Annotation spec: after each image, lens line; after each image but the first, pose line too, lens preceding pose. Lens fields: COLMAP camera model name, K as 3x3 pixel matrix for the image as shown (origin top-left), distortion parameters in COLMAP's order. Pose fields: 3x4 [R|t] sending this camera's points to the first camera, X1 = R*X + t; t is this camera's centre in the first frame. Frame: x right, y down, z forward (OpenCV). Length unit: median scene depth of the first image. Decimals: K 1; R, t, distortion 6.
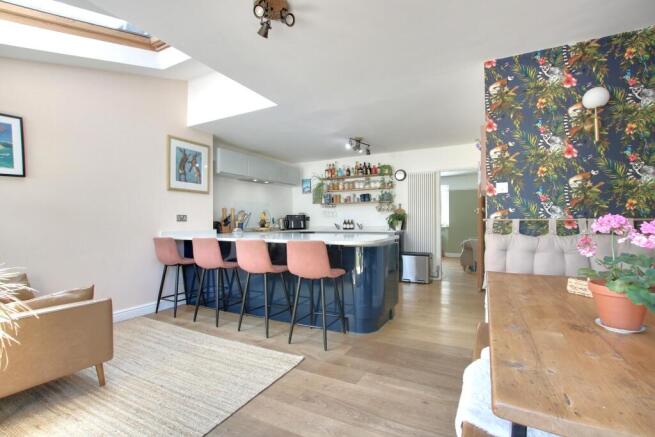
lens RADIAL K [[302.2, 0, 327.5], [0, 302.2, 218.5], [0, 0, 1]] dist [-0.025088, -0.000527]
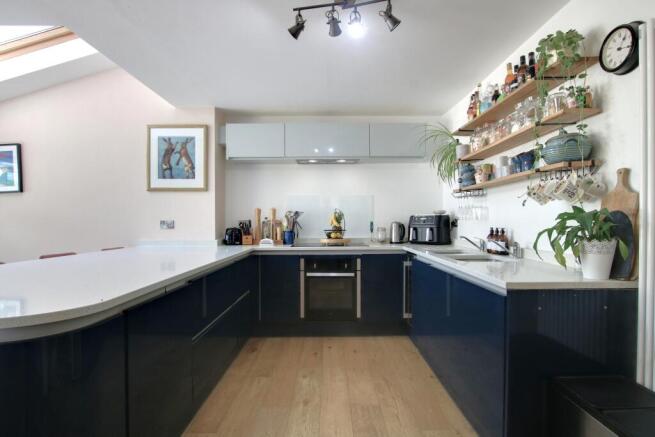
lens RADIAL K [[354.5, 0, 327.5], [0, 354.5, 218.5], [0, 0, 1]] dist [-0.002451, -0.000807]
pose [[0.459870, 0.001681, -0.887984, 0.524472], [0.008572, 0.999943, 0.006332, -0.018585], [0.887945, -0.010524, 0.459830, 0.899188]]
